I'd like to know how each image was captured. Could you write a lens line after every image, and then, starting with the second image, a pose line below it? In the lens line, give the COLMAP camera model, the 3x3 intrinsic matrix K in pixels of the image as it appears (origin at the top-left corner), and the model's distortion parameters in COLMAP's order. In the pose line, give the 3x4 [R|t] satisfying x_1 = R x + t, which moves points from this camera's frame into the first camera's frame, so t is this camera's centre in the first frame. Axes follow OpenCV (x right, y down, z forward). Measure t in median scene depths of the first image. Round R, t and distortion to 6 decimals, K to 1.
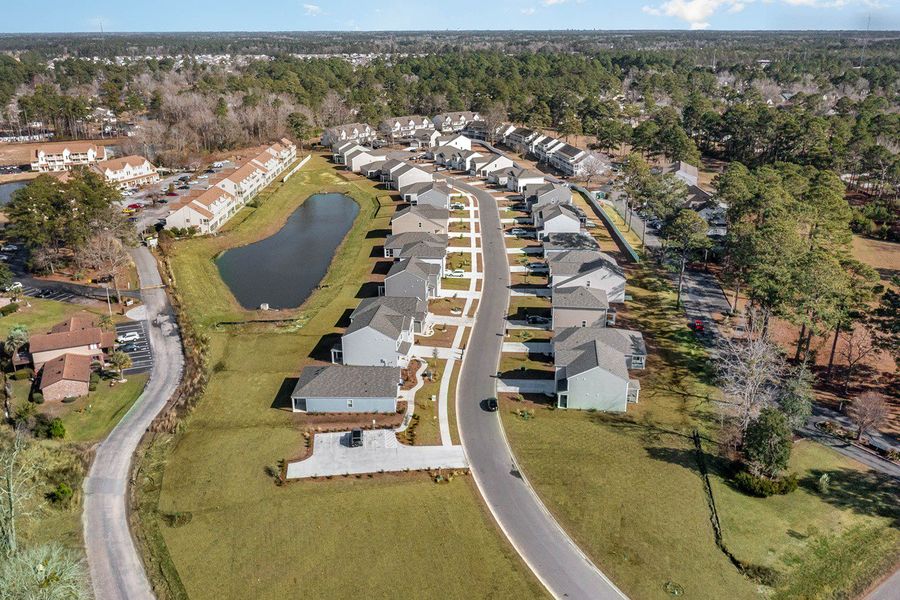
lens RADIAL K [[427.6, 0, 450.0], [0, 427.6, 300.0], [0, 0, 1]] dist [-0.002196, -0.000113]
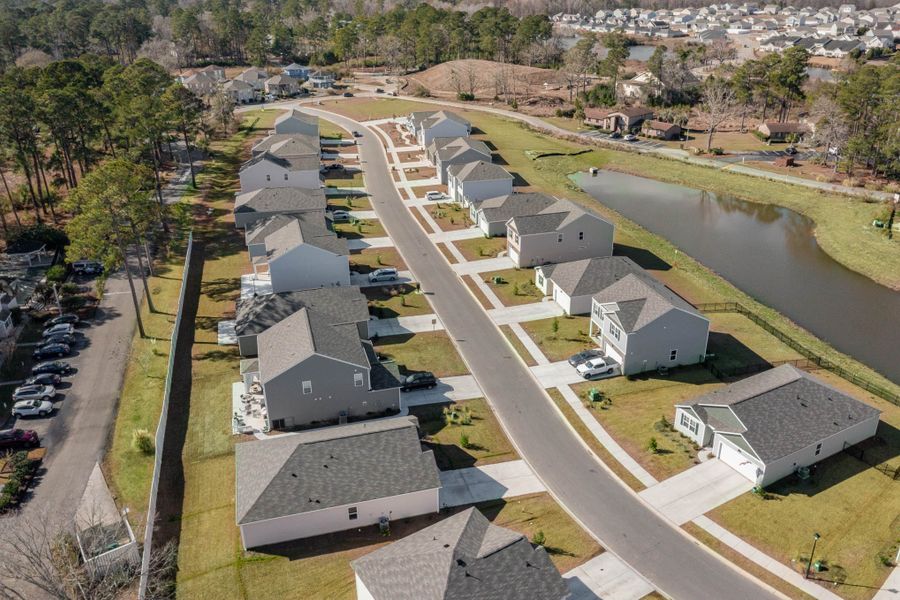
lens RADIAL K [[427.6, 0, 450.0], [0, 427.6, 300.0], [0, 0, 1]] dist [-0.002196, -0.000113]
pose [[-0.910573, 0.253080, -0.326814, 0.347794], [-0.223530, 0.363574, 0.904350, -0.839326], [0.347694, 0.896529, -0.274489, 1.568531]]
